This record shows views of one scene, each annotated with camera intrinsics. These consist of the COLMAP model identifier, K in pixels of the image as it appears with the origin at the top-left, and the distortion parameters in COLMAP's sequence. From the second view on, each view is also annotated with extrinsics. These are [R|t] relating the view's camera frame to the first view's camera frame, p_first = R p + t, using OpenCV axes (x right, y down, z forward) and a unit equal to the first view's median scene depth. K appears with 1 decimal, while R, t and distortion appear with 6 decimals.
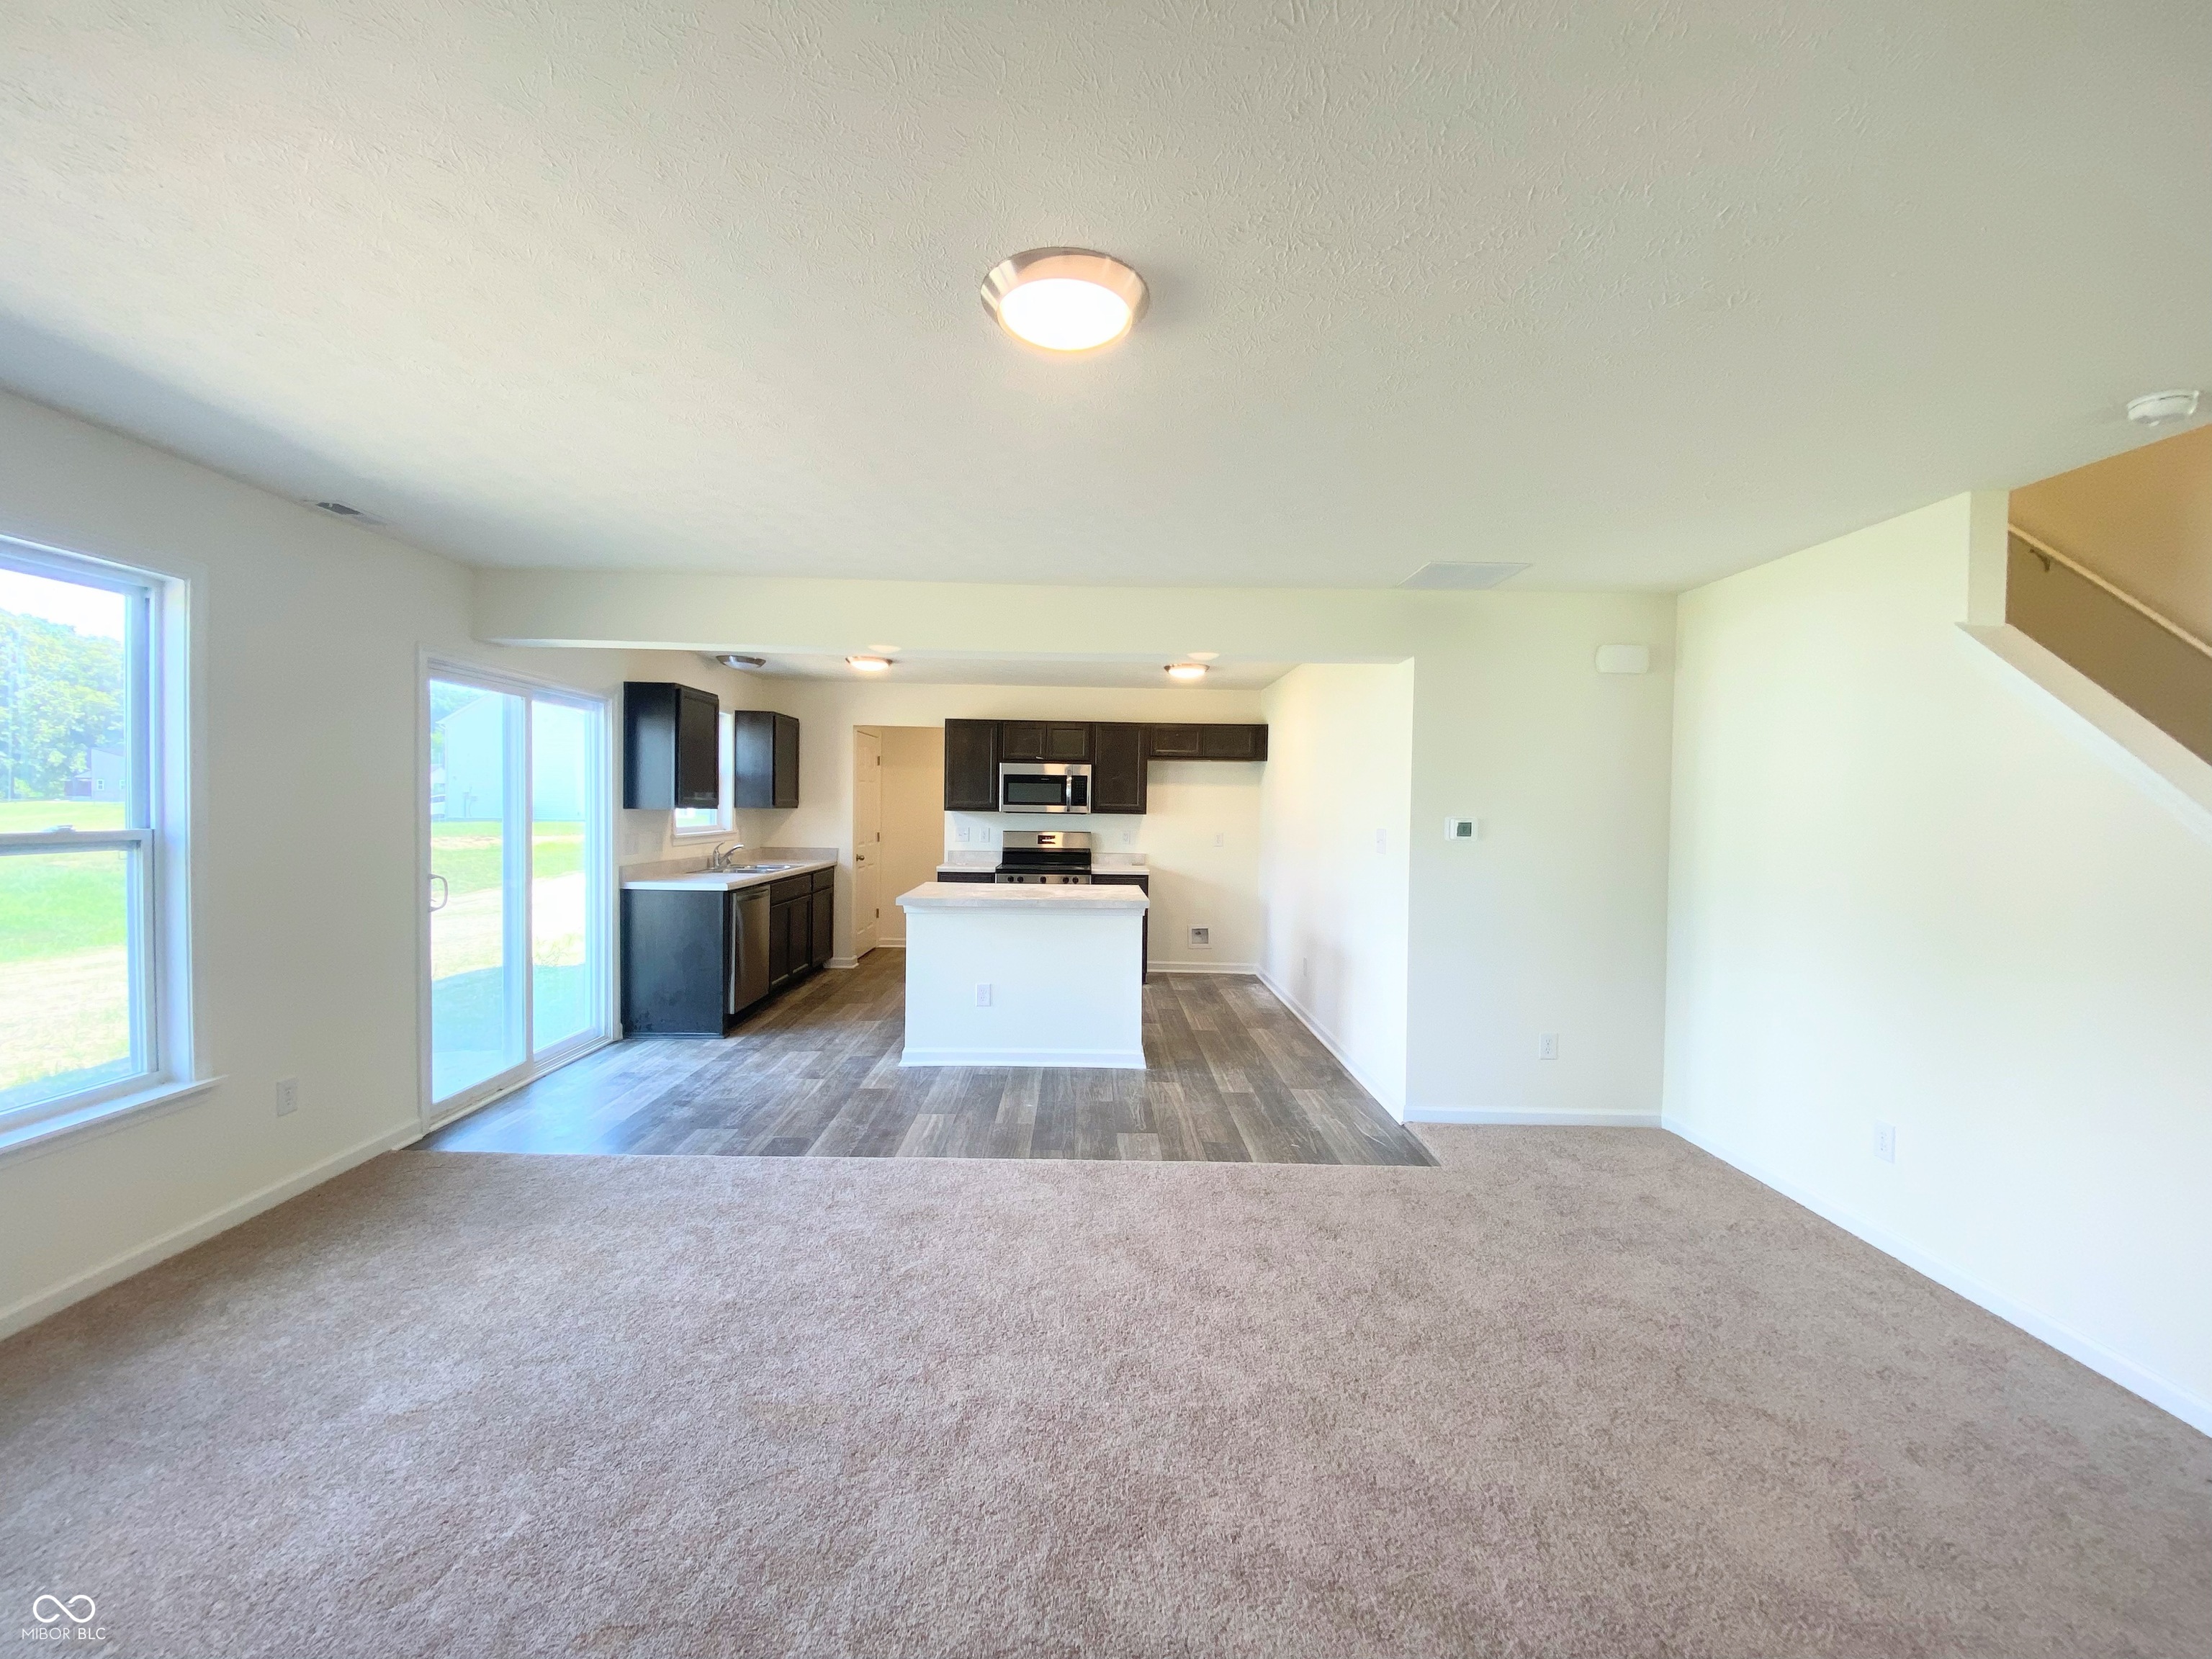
lens RADIAL K [[876.9, 0, 1111.7], [0, 876.9, 832.6], [0, 0, 1]] dist [0.038413, -0.023997]
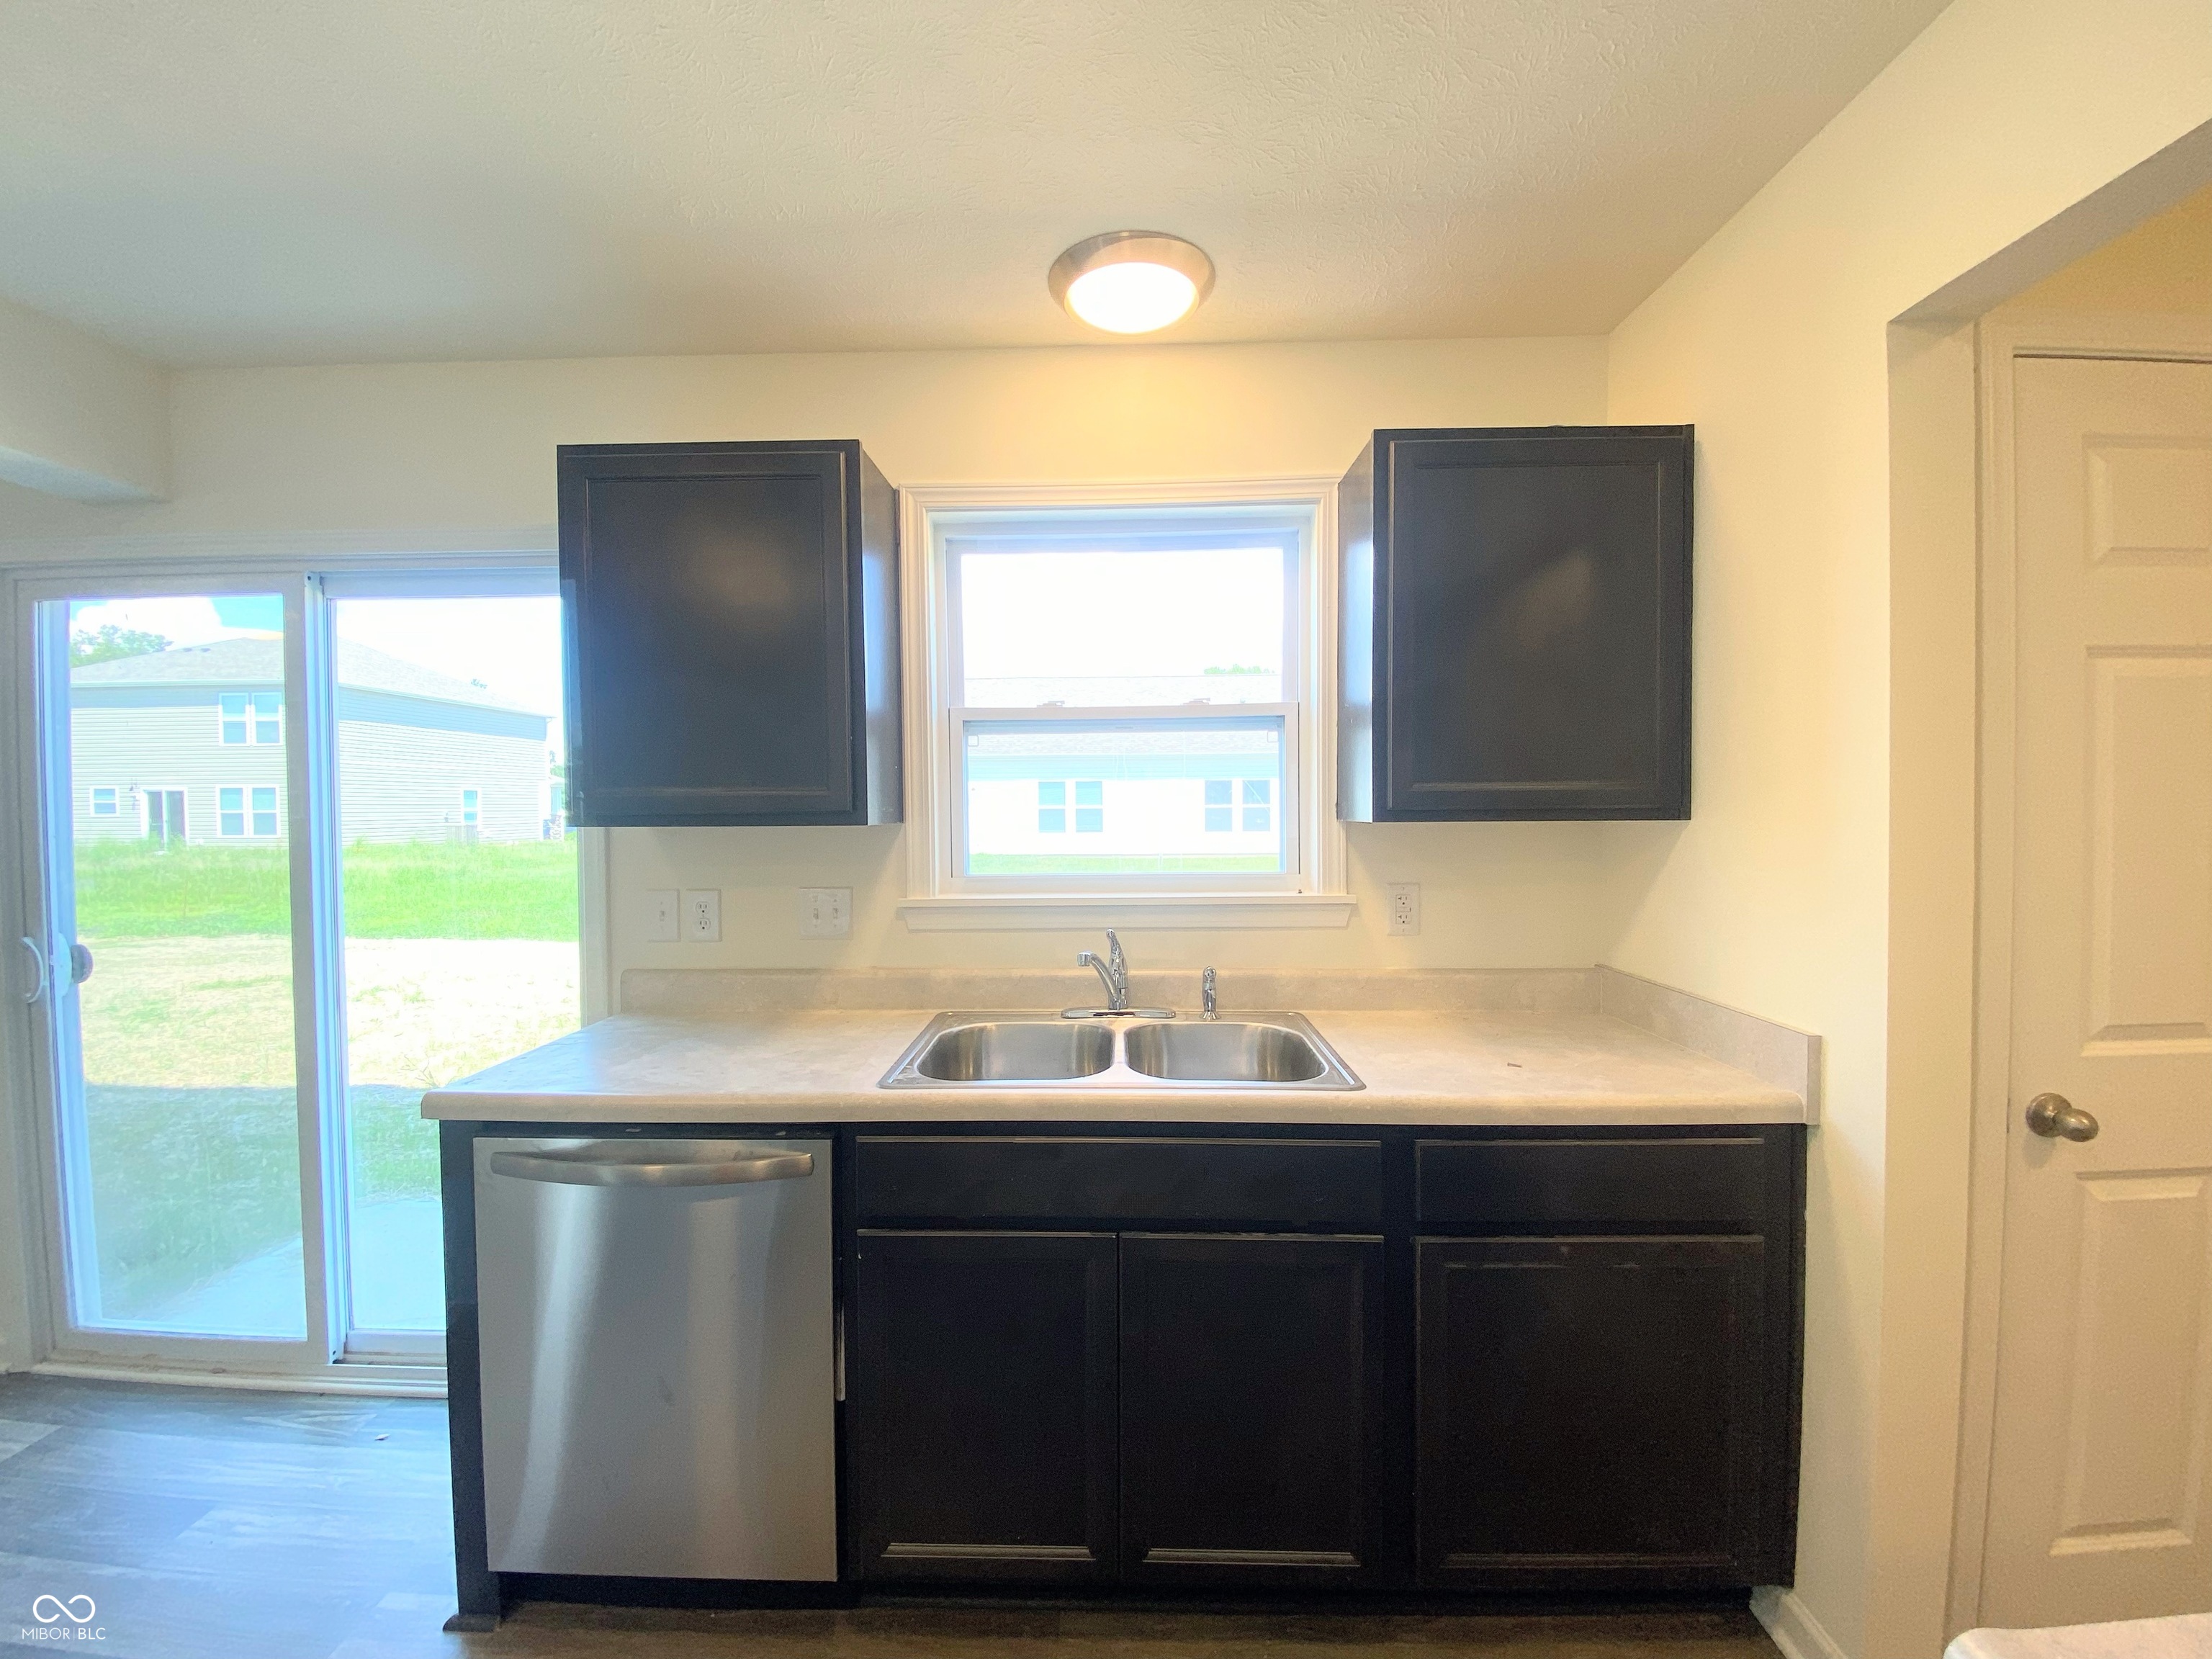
lens RADIAL K [[889.6, 0, 1106.0], [0, 889.6, 829.5], [0, 0, 1]] dist [0.020067, -0.025501]
pose [[-0.057546, 0.006129, -0.998324, -0.169287], [-0.021551, 0.999741, 0.007380, -0.033707], [0.998110, 0.021939, -0.057399, 1.224526]]
